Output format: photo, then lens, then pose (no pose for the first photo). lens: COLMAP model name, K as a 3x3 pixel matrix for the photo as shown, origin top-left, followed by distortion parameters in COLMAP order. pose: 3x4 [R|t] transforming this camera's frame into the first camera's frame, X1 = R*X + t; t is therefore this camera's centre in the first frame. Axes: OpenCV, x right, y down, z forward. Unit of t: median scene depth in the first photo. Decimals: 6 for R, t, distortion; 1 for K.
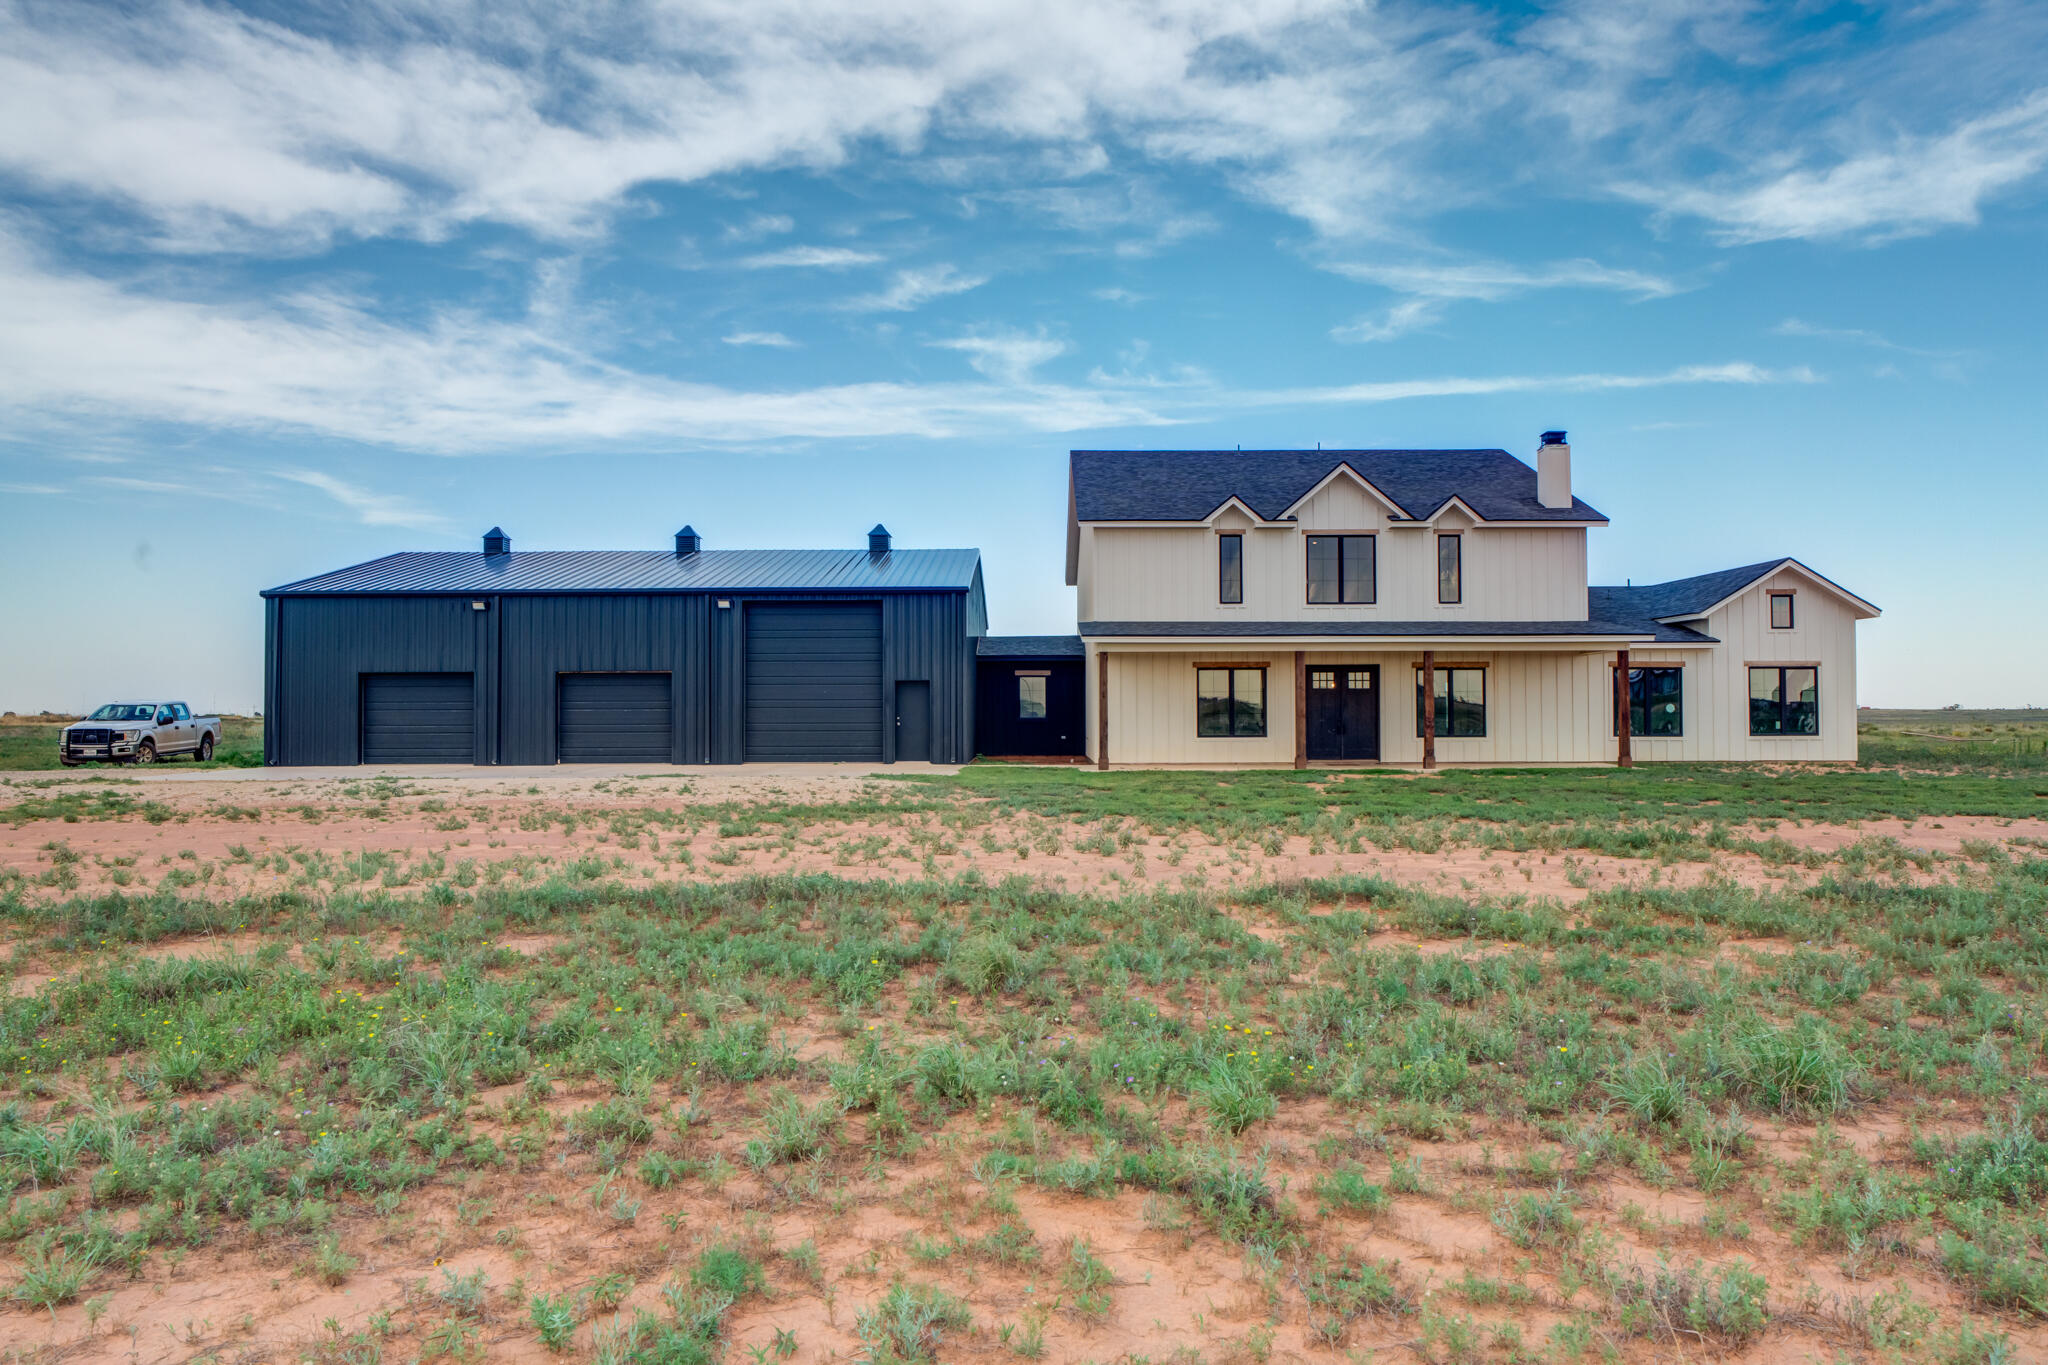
lens RADIAL K [[964.0, 0, 1031.2], [0, 964.0, 679.0], [0, 0, 1]] dist [-0.000799, 0.013838]
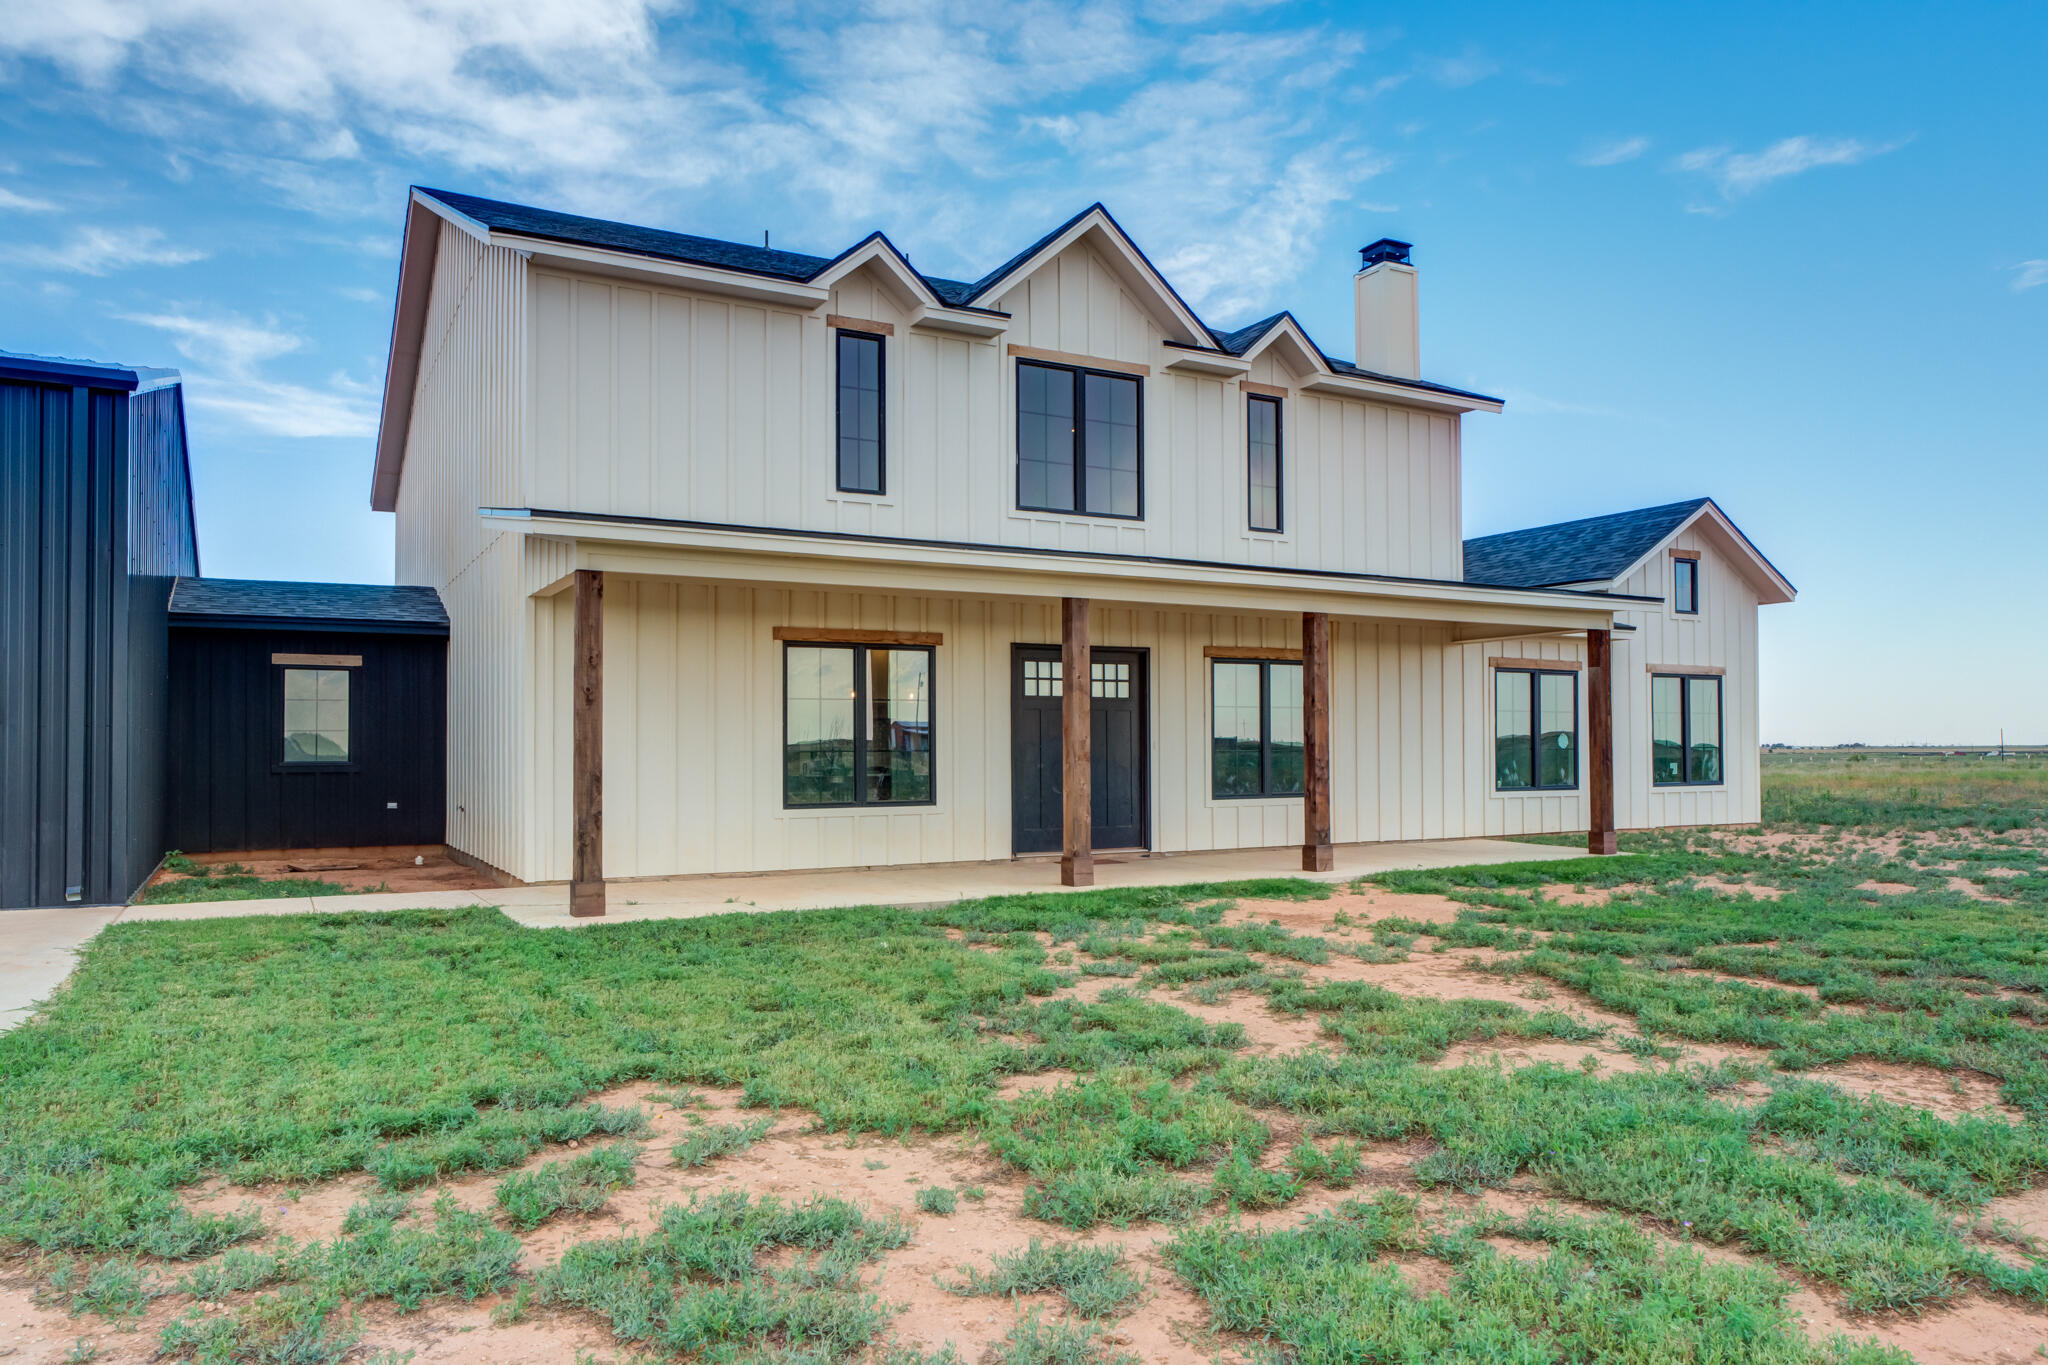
lens RADIAL K [[1416.6, 0, 1022.9], [0, 1416.6, 719.1], [0, 0, 1]] dist [-0.001773, -0.000593]
pose [[0.885492, 0.010163, 0.464543, -0.018763], [-0.015413, 0.999853, 0.007505, 0.015486], [-0.464399, -0.013806, 0.885519, 0.402519]]
